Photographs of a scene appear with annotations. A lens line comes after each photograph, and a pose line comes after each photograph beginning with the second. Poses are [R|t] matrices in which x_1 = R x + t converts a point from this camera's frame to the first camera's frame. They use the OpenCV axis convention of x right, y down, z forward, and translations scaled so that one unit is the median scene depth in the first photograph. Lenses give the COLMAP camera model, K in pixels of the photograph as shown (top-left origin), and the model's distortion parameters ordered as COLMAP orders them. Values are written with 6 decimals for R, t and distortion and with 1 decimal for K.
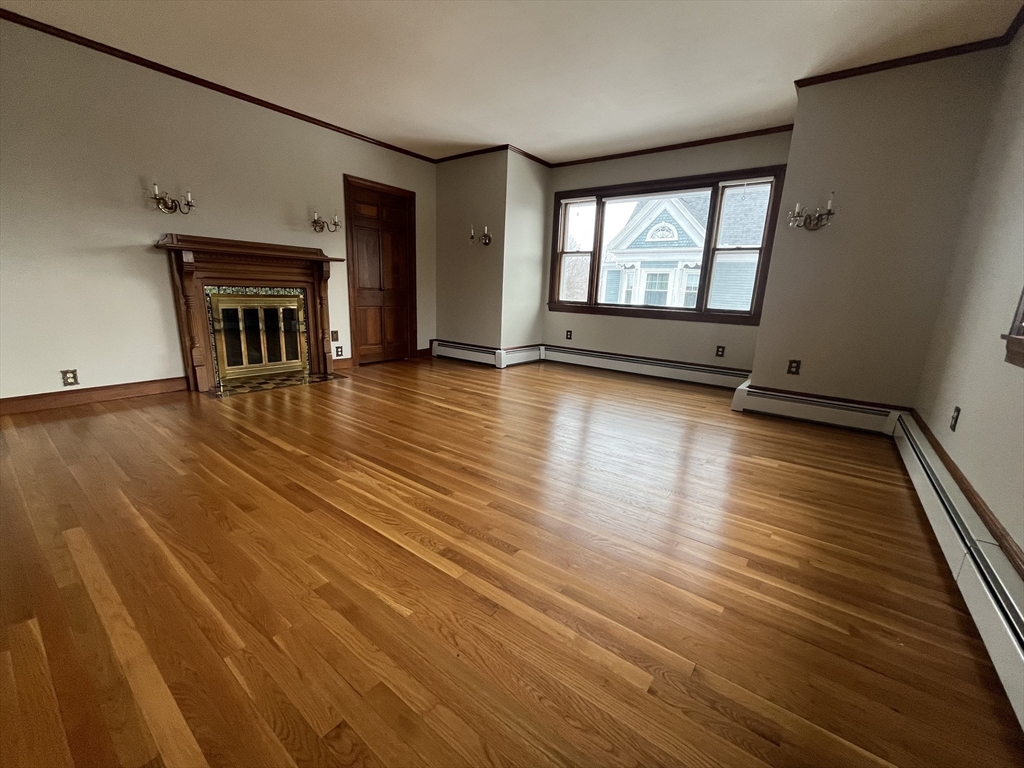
lens RADIAL K [[415.6, 0, 506.4], [0, 415.6, 386.4], [0, 0, 1]] dist [-0.003798, -0.000277]
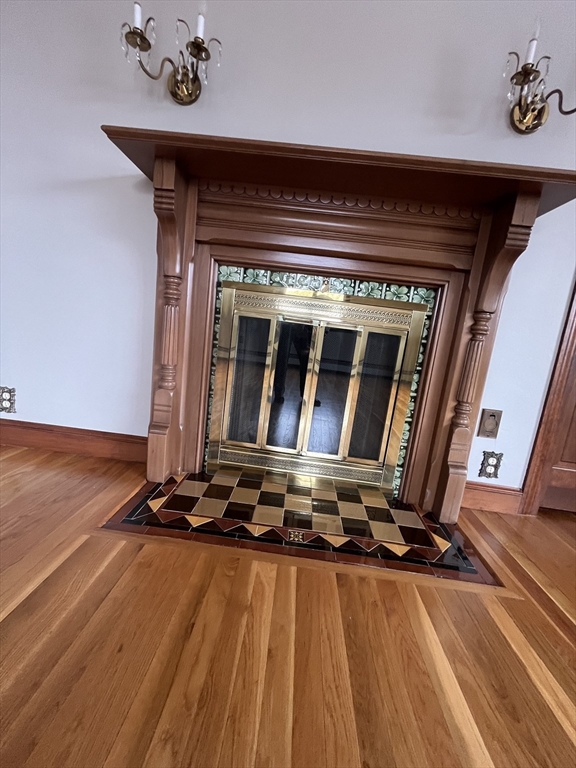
lens RADIAL K [[311.7, 0, 284.6], [0, 311.7, 382.1], [0, 0, 1]] dist [-0.003798, -0.000277]
pose [[0.568191, 0.161745, -0.806844, -0.310062], [-0.278278, 0.960495, -0.003420, -0.108572], [0.774416, 0.226470, 0.590754, 0.712438]]
